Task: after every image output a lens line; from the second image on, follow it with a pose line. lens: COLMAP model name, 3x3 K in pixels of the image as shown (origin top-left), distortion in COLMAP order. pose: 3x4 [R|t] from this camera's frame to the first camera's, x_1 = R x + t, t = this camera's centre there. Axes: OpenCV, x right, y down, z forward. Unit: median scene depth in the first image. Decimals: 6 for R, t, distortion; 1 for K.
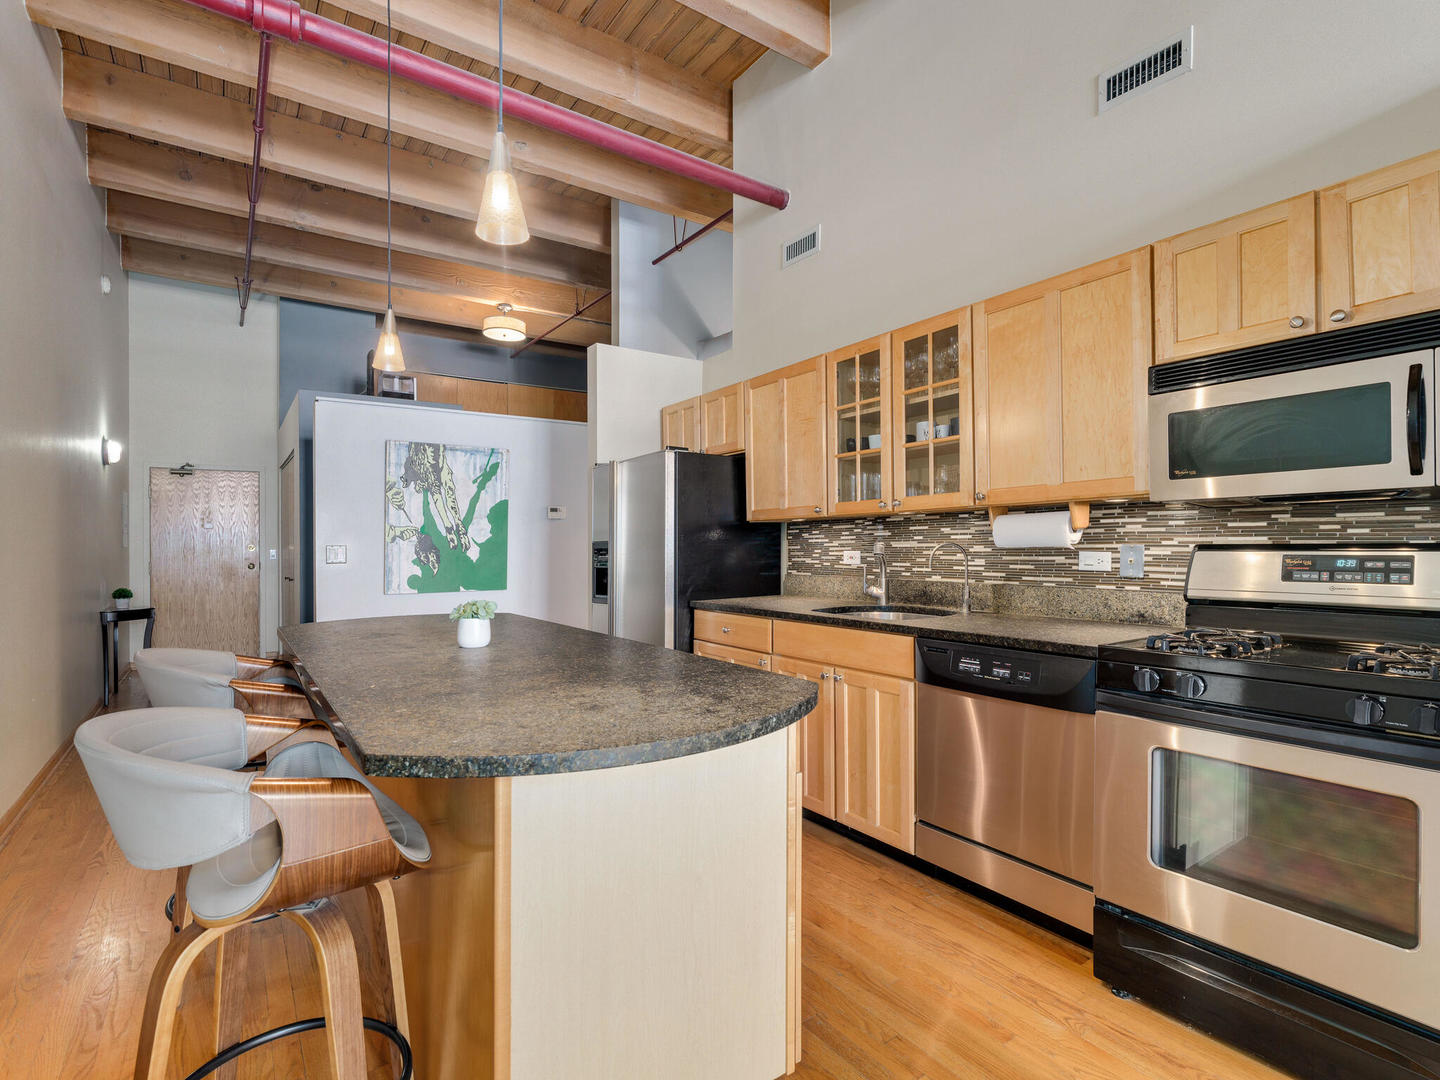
lens RADIAL K [[713.2, 0, 711.6], [0, 713.2, 546.0], [0, 0, 1]] dist [-0.003702, 0.000541]
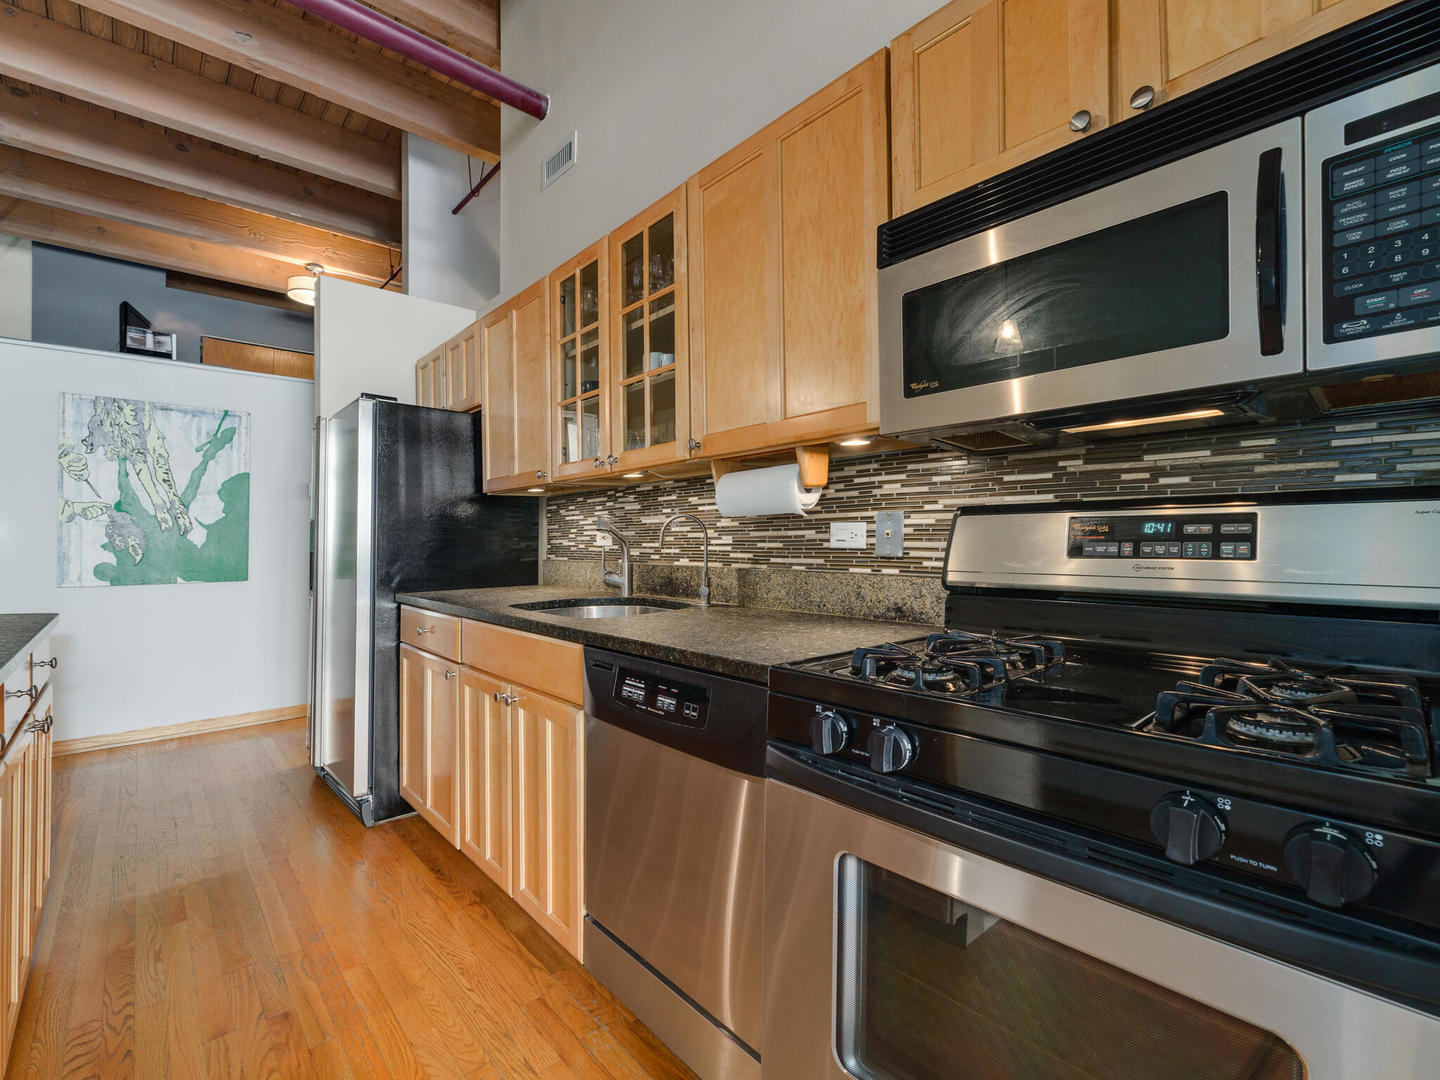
lens RADIAL K [[642.2, 0, 720.0], [0, 642.2, 540.0], [0, 0, 1]] dist [-0.003611, -0.000149]
pose [[0.992446, 0.001373, 0.122673, 0.334354], [-0.001178, 0.999998, -0.001662, 0.027996], [-0.122675, 0.001505, 0.992446, 0.368991]]
